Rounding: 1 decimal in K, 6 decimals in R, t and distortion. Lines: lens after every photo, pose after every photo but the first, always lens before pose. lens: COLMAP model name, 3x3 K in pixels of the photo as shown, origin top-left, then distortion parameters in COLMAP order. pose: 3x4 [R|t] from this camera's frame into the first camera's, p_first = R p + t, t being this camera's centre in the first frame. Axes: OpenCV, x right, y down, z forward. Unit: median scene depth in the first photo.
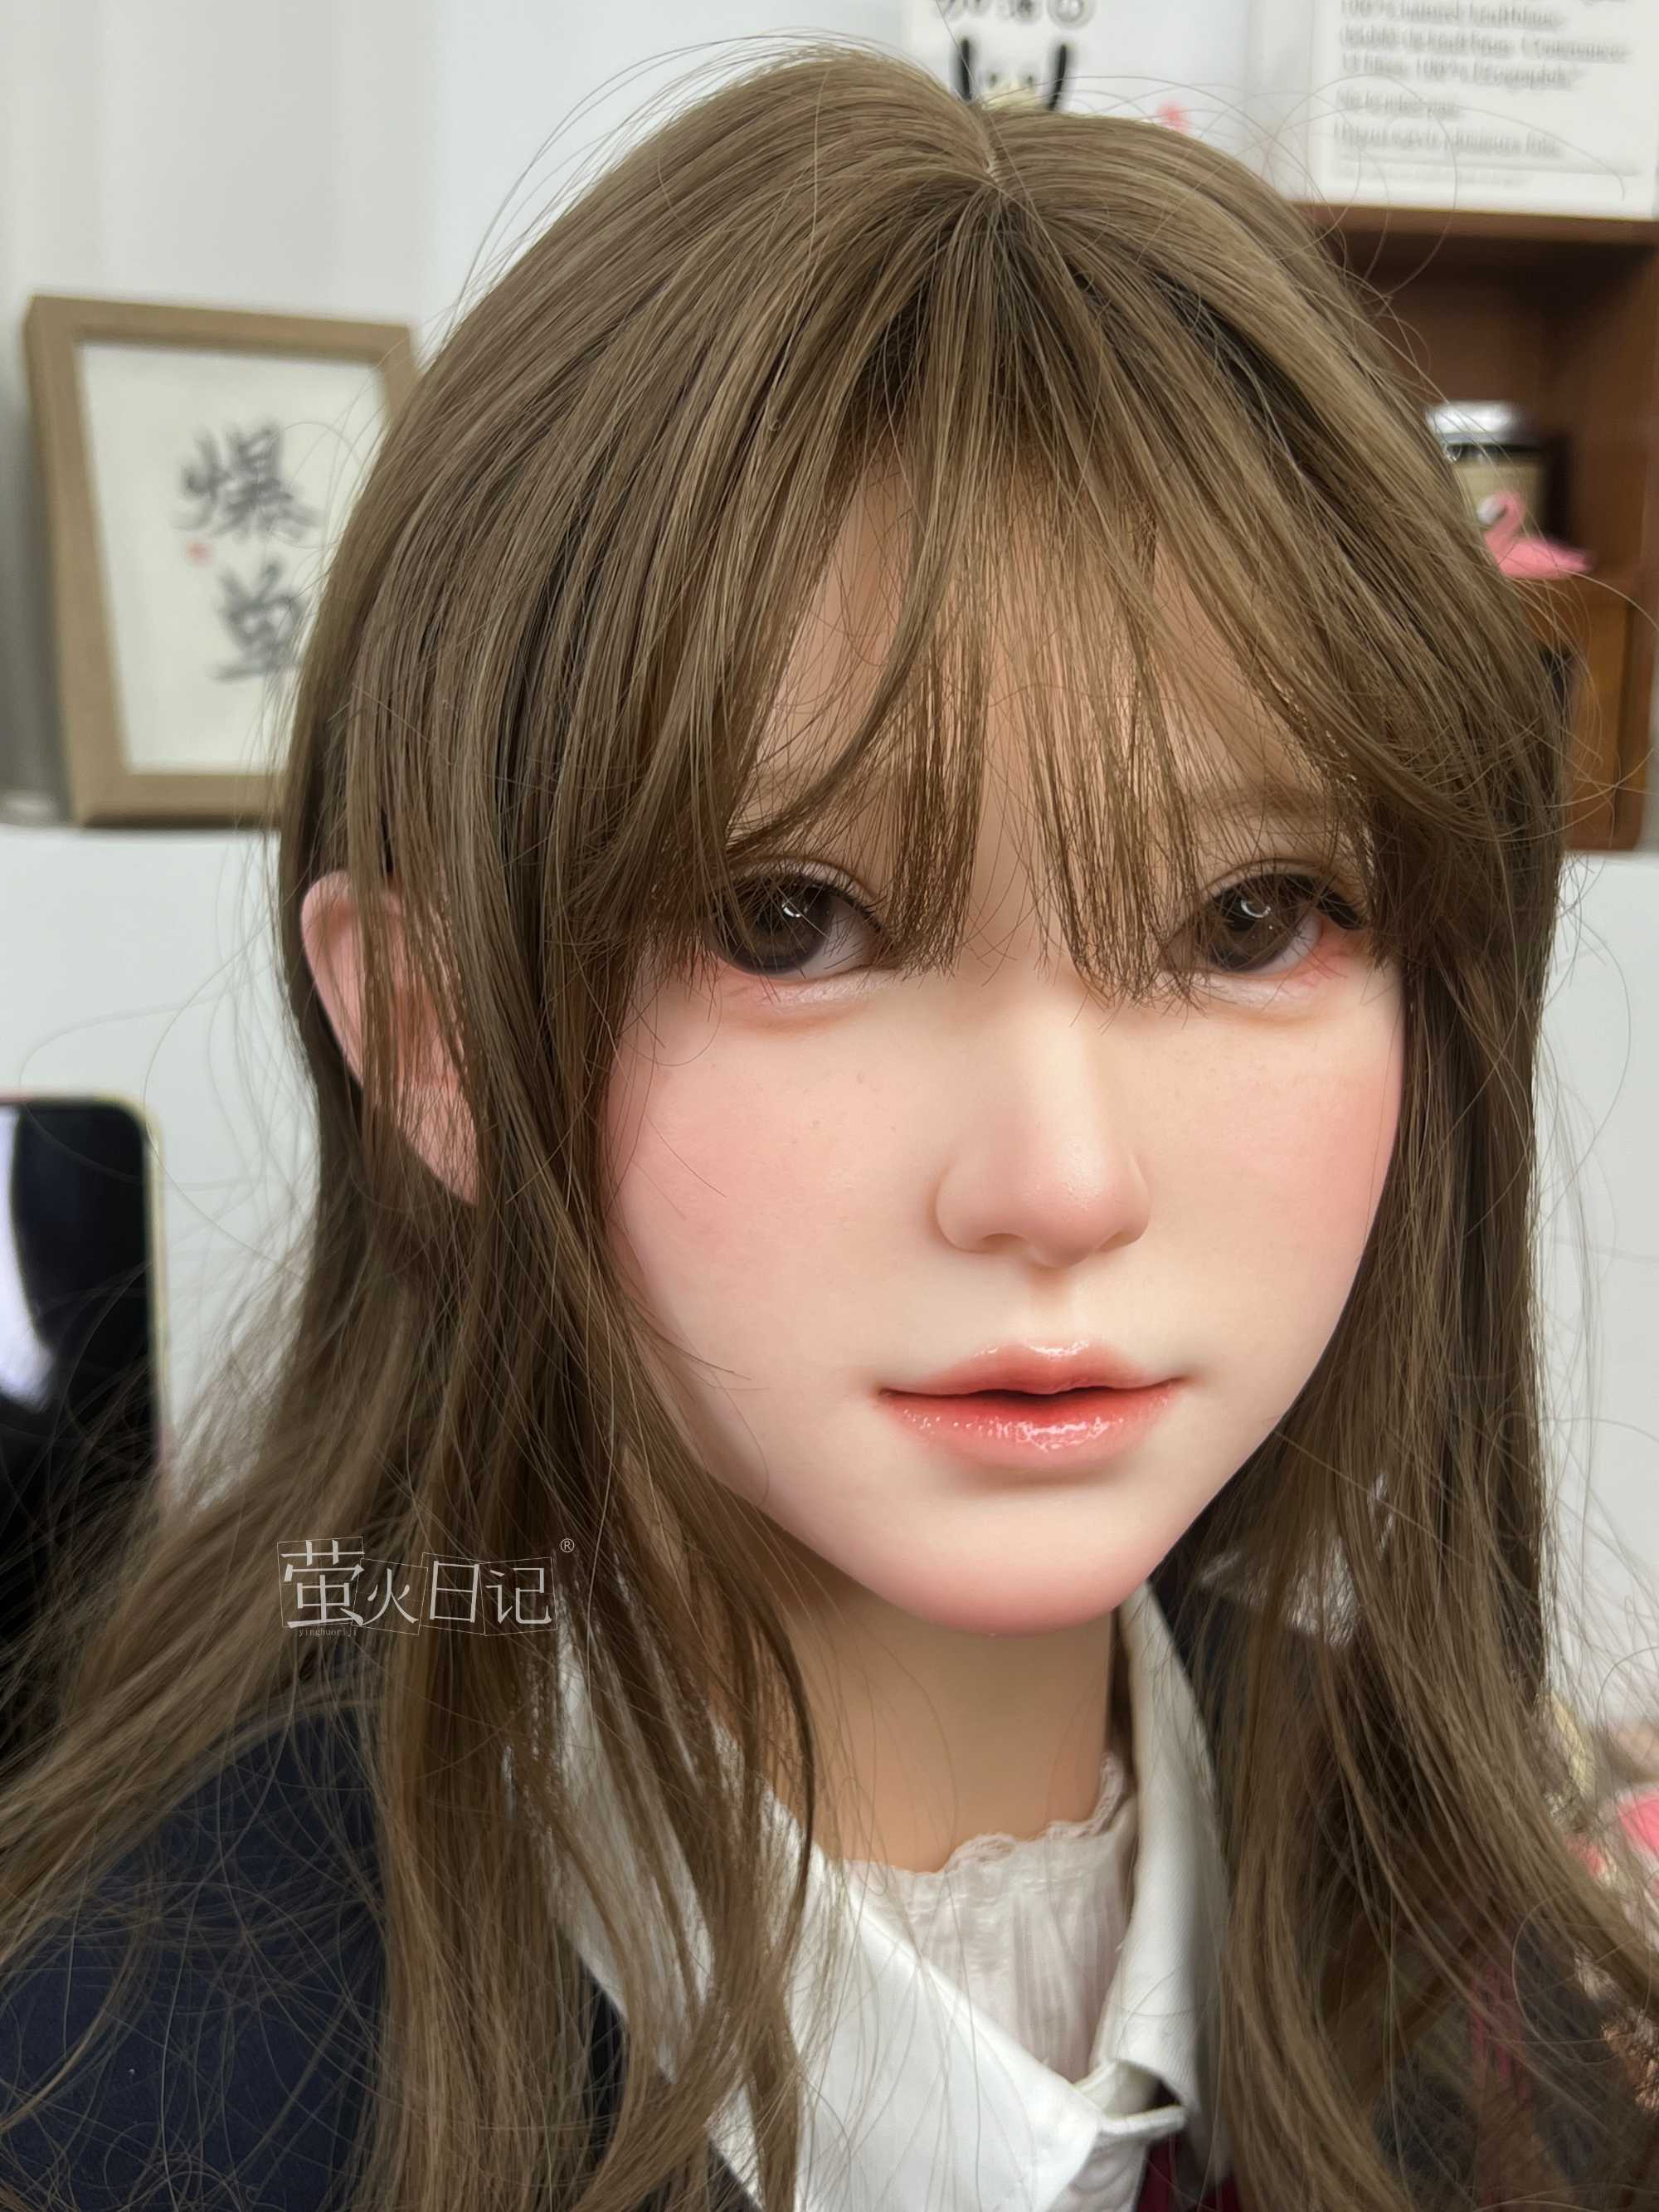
lens RADIAL K [[2427.2, 0, 831.4], [0, 2427.2, 1139.1], [0, 0, 1]] dist [0.192342, -0.584634]
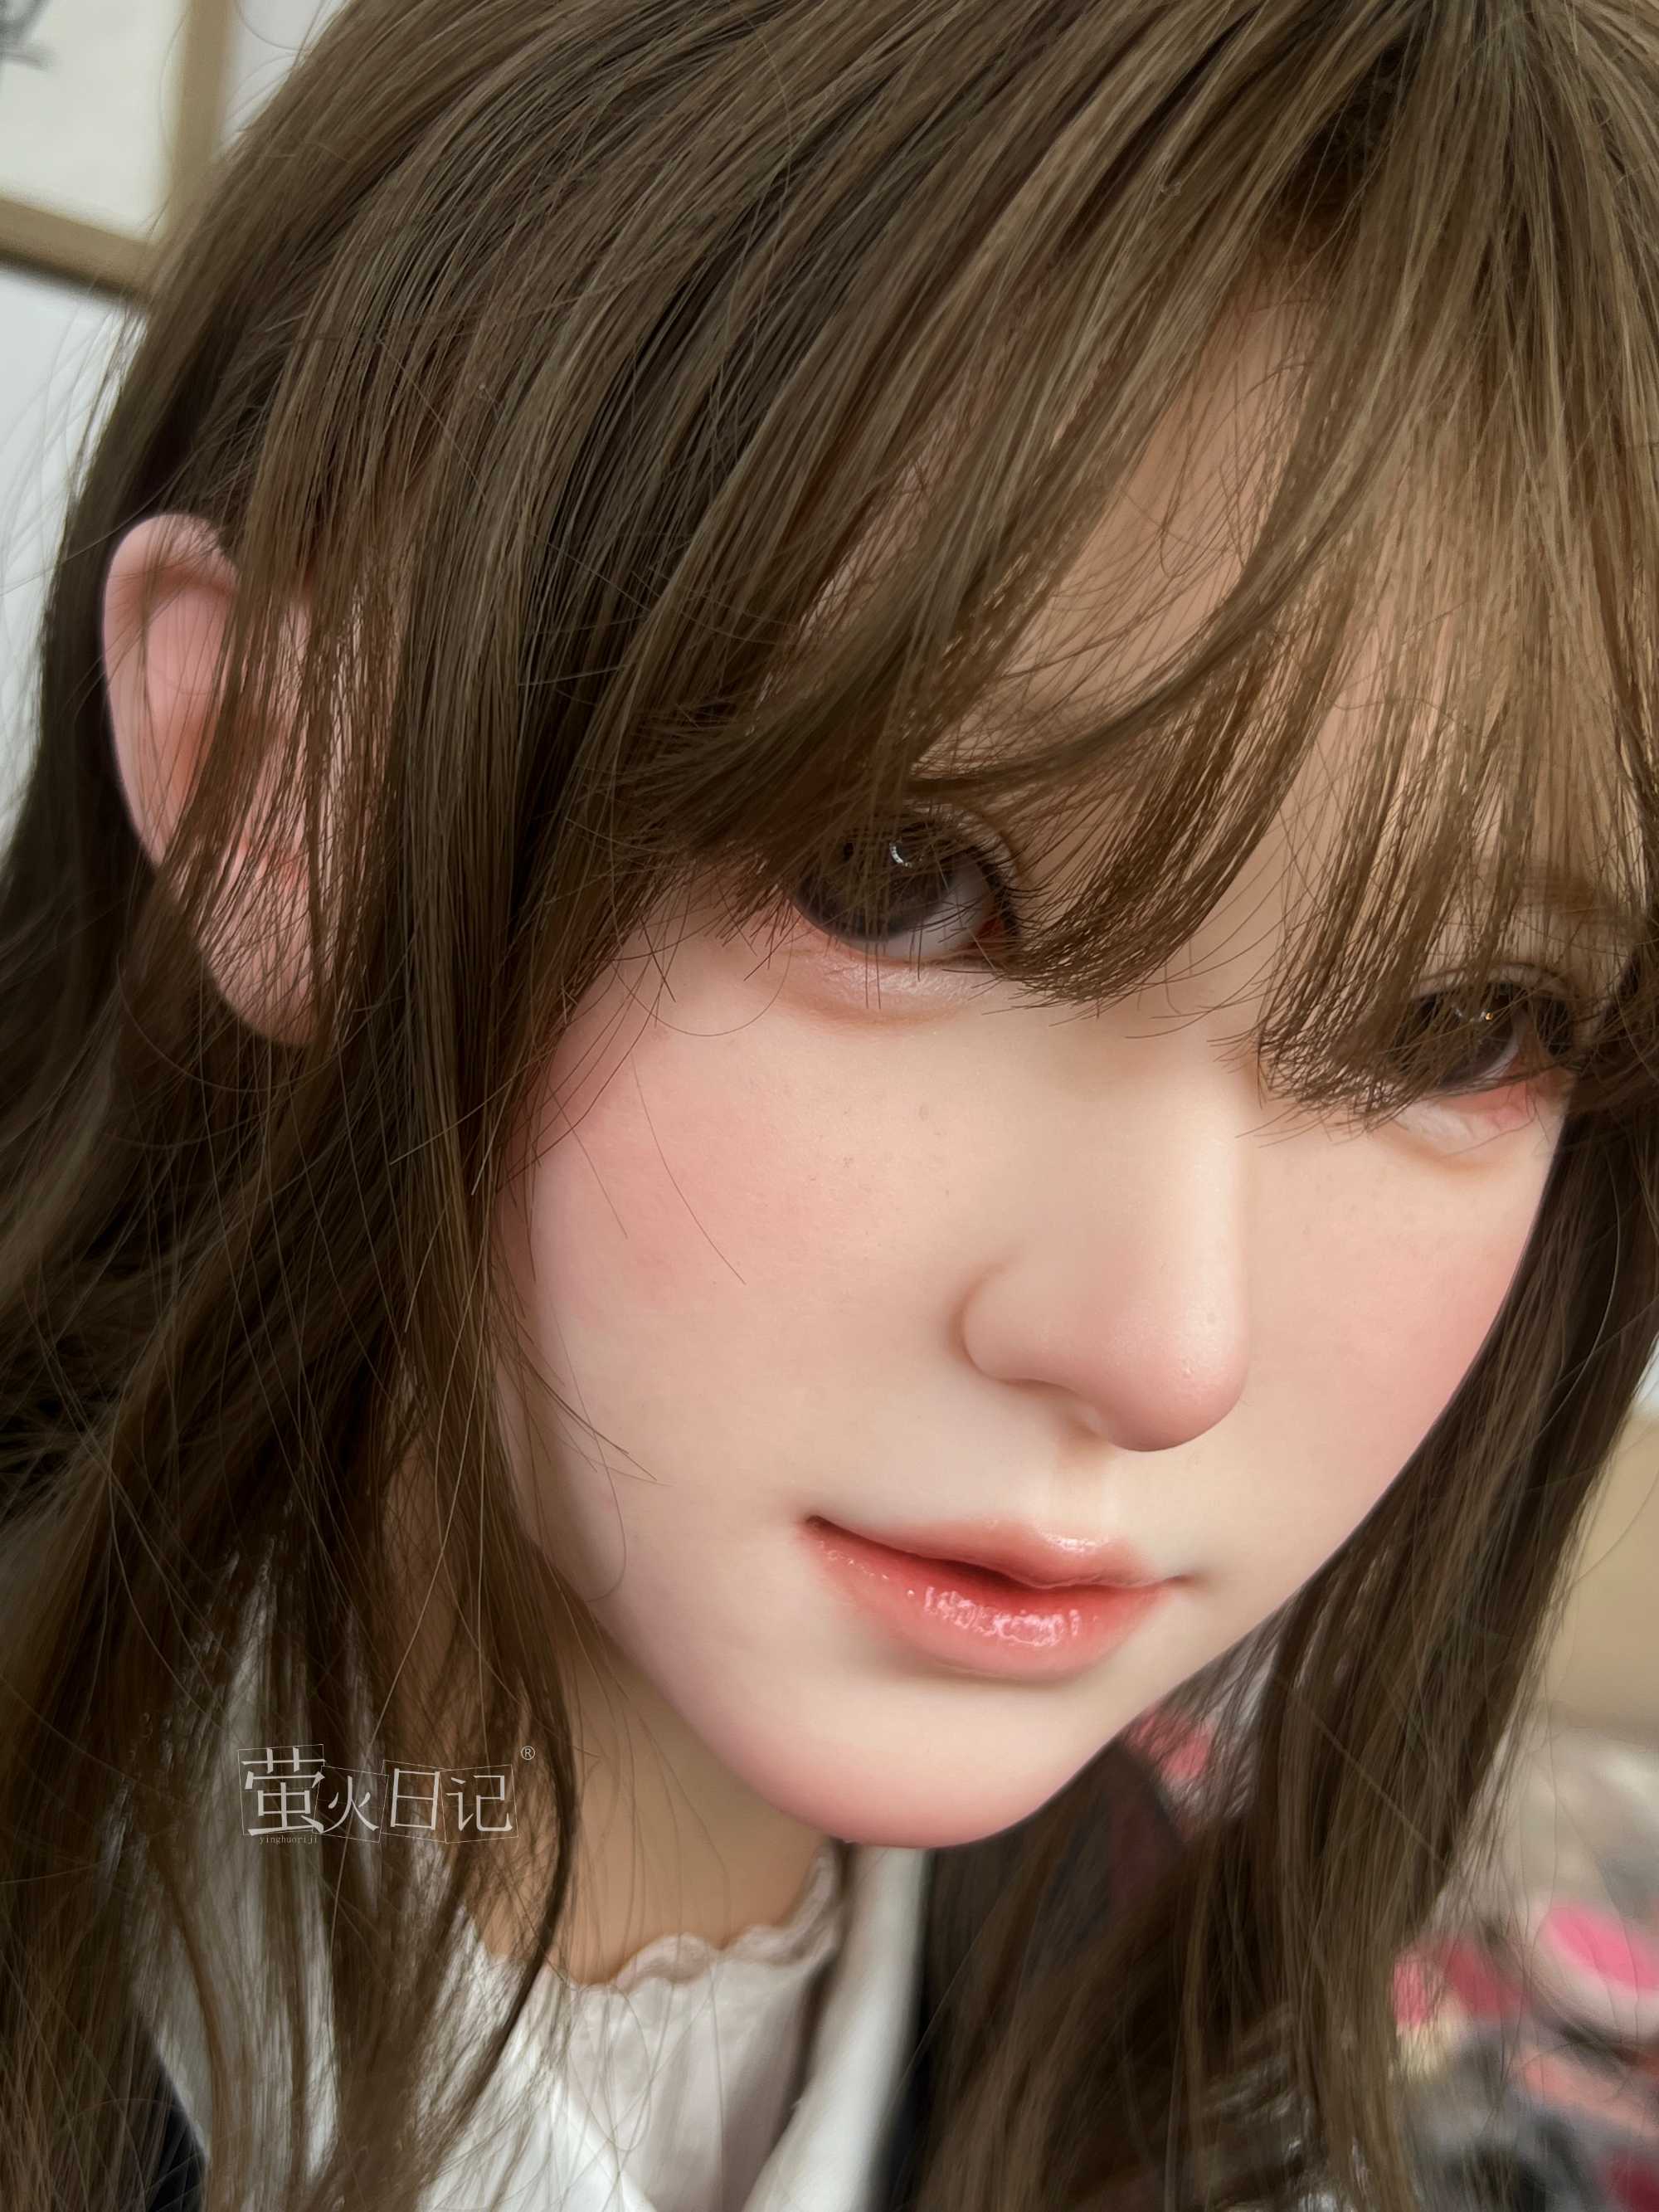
lens RADIAL K [[2435.1, 0, 823.1], [0, 2435.1, 1106.6], [0, 0, 1]] dist [0.027150, 0.008023]
pose [[0.940503, 0.255721, 0.223743, -0.170339], [-0.285061, 0.952178, 0.109989, -0.093973], [-0.184916, -0.167225, 0.968422, 0.319576]]
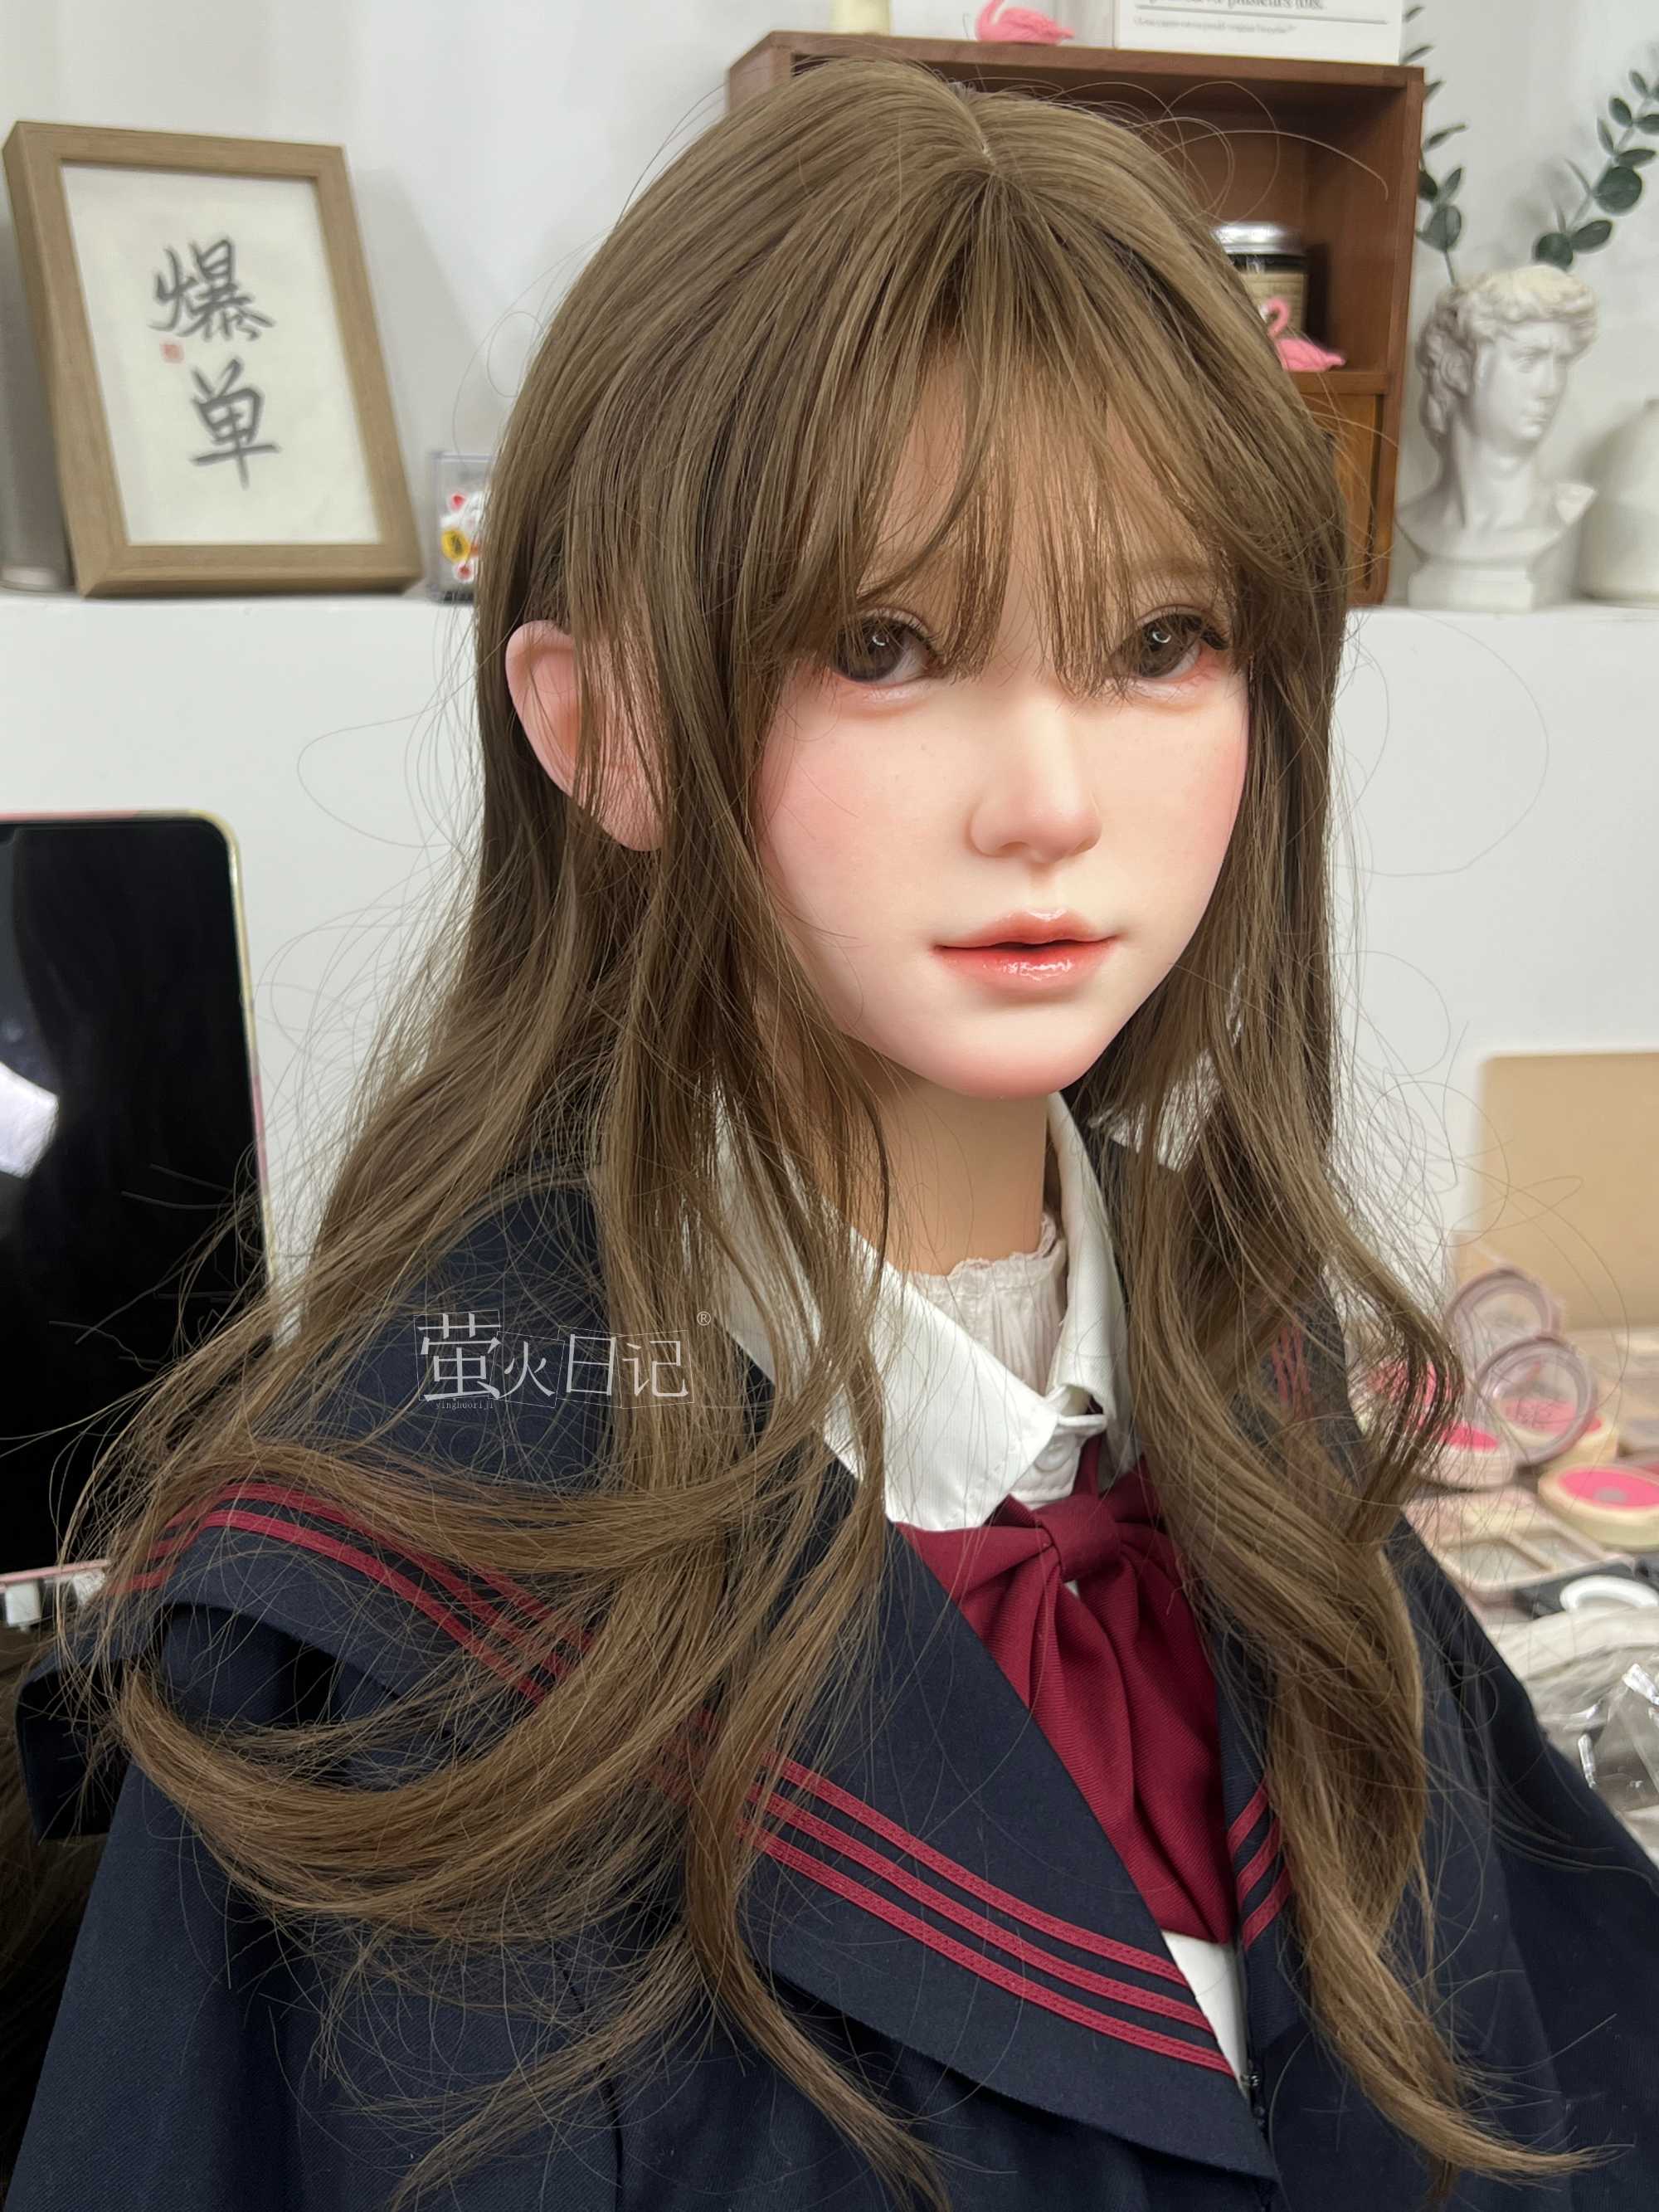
lens RADIAL K [[2381.3, 0, 828.2], [0, 2381.3, 1130.9], [0, 0, 1]] dist [0.183582, -0.526973]
pose [[0.995380, -0.030007, 0.091202, -0.198566], [0.021283, 0.995234, 0.095161, 0.073610], [-0.093622, -0.092780, 0.991275, -0.571964]]
